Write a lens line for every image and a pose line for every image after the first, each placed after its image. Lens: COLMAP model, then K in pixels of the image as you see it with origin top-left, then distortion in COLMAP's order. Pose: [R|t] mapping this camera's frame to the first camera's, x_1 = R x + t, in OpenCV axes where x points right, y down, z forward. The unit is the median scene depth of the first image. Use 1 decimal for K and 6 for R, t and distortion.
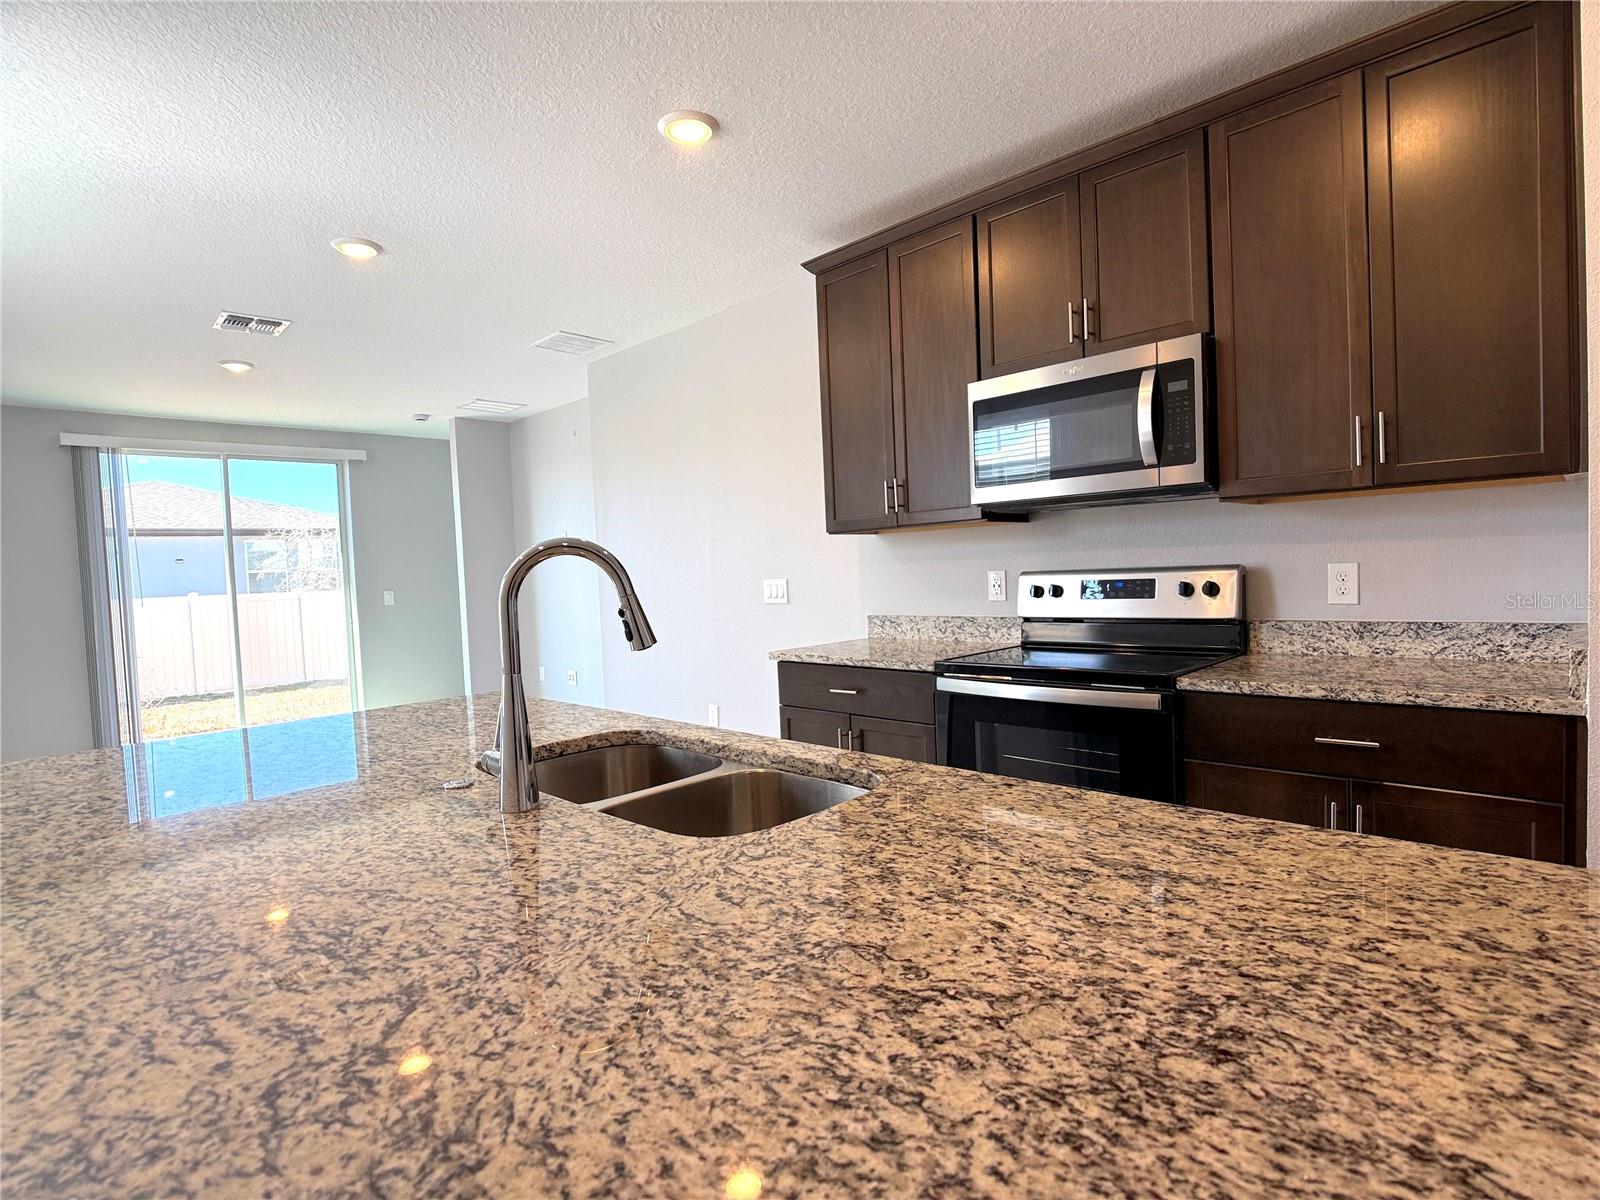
lens RADIAL K [[801.9, 0, 805.4], [0, 801.9, 602.8], [0, 0, 1]] dist [-0.021803, -0.005887]
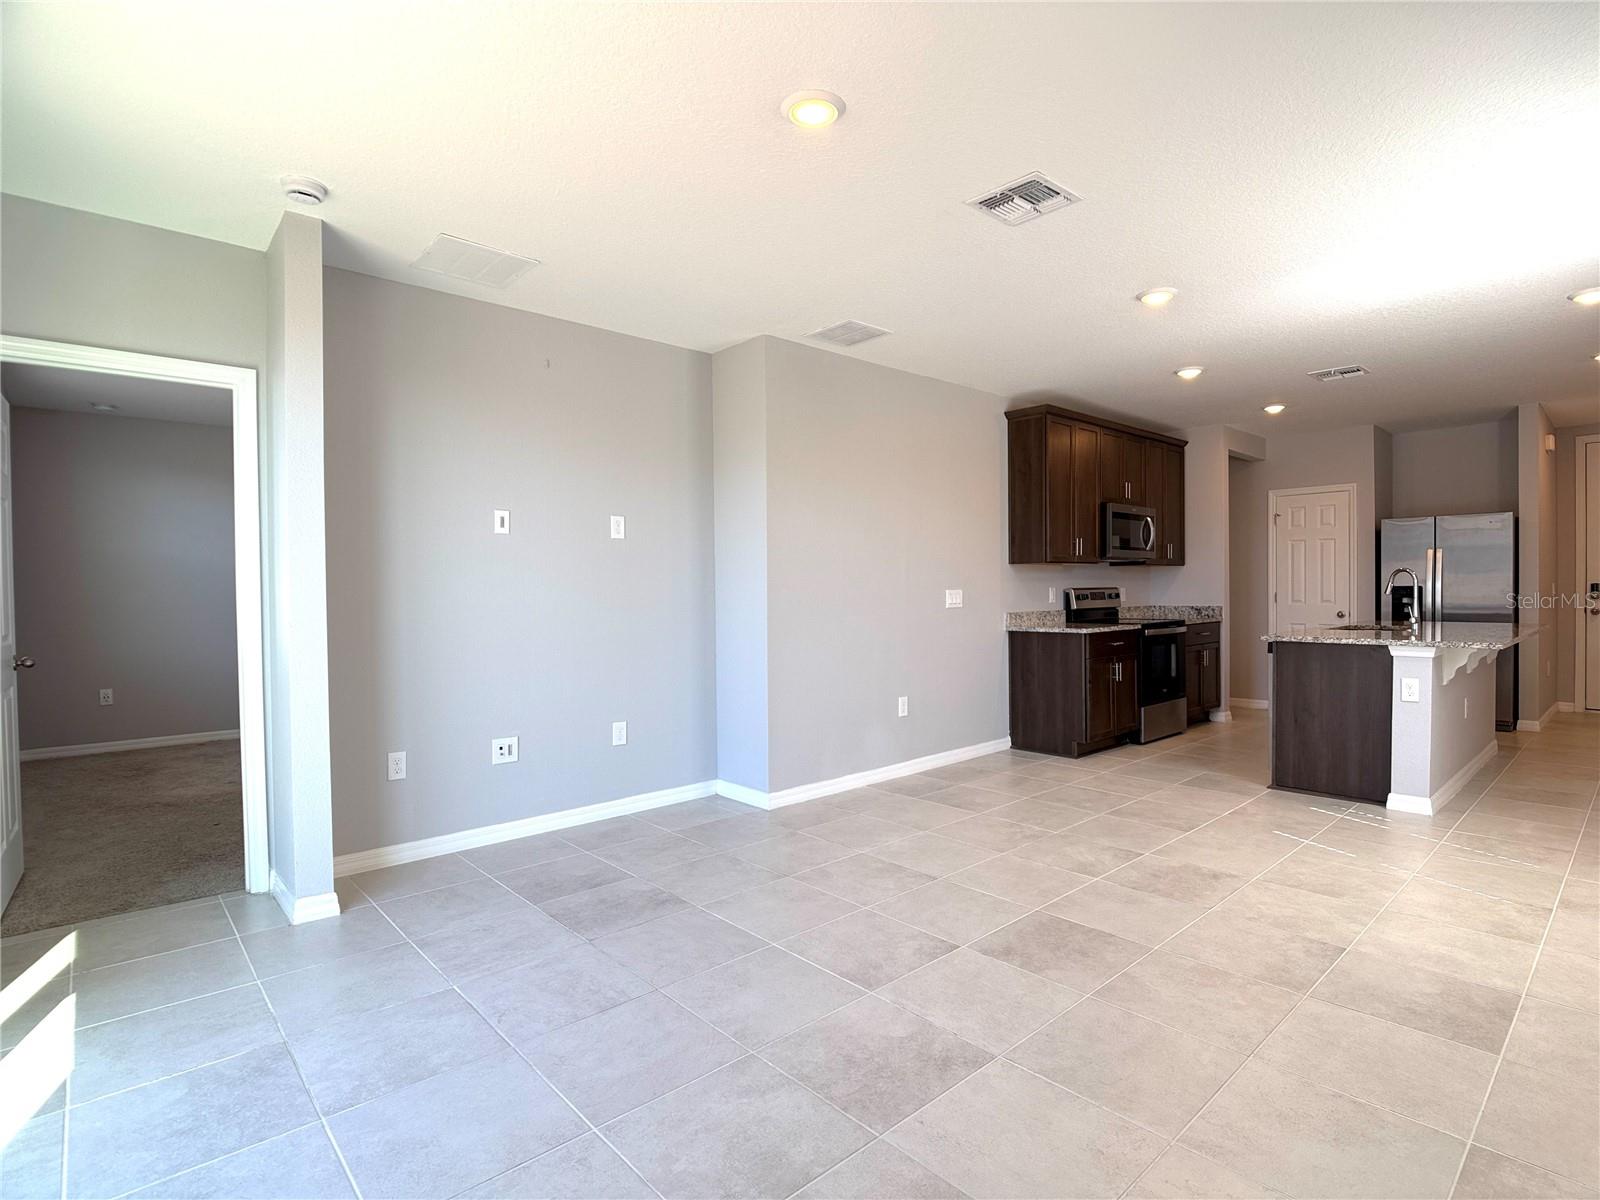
lens RADIAL K [[801.9, 0, 816.8], [0, 801.9, 615.1], [0, 0, 1]] dist [-0.021803, -0.005887]
pose [[0.051687, 0.009286, 0.998620, -2.076976], [0.051483, 0.998602, -0.011951, 0.025730], [-0.997335, 0.052029, 0.051136, 1.721845]]
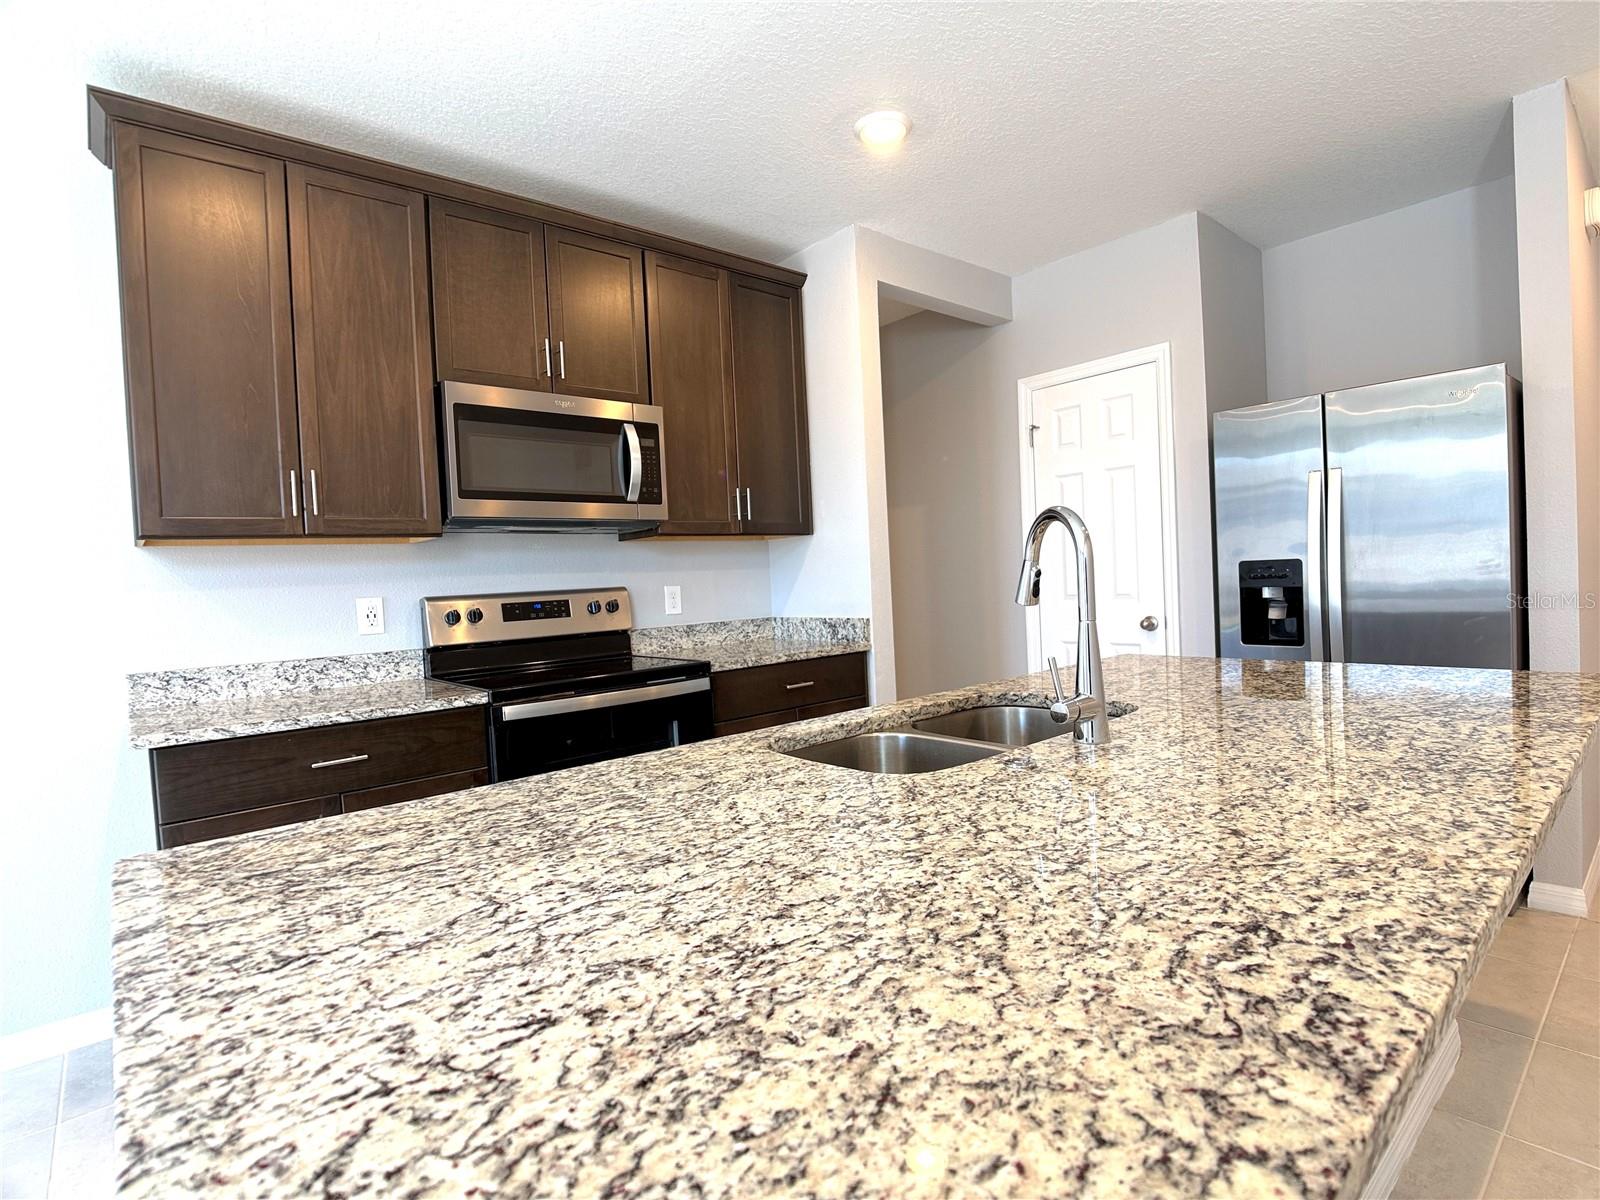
lens RADIAL K [[801.9, 0, 808.6], [0, 801.9, 604.9], [0, 0, 1]] dist [-0.021803, -0.005887]
pose [[0.074818, 0.004597, 0.997187, -0.646134], [0.087473, 0.996104, -0.011155, 0.018935], [-0.993353, 0.088061, 0.074124, 0.553357]]
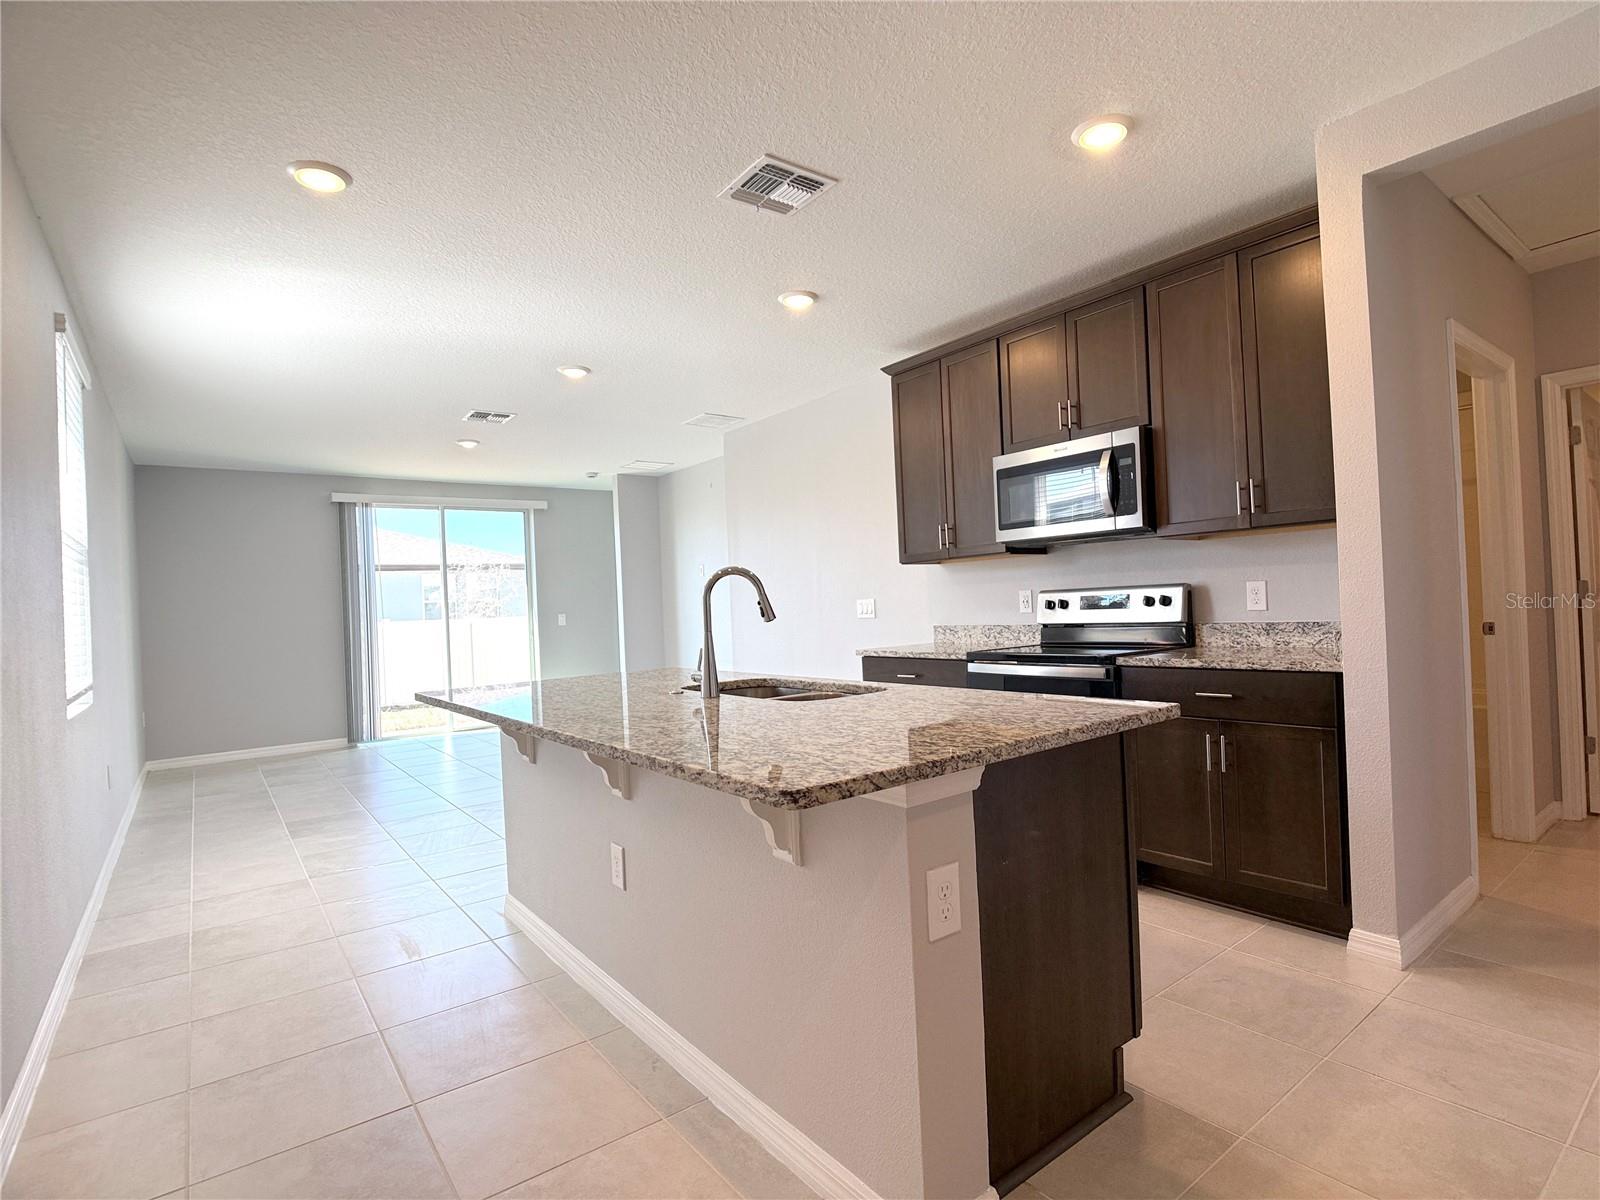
lens RADIAL K [[801.9, 0, 795.6], [0, 801.9, 598.9], [0, 0, 1]] dist [-0.021803, -0.005887]
pose [[0.987305, -0.002134, -0.158819, 0.082456], [-0.004947, 0.999011, -0.044177, 0.040408], [0.158757, 0.044402, 0.986319, -0.442078]]
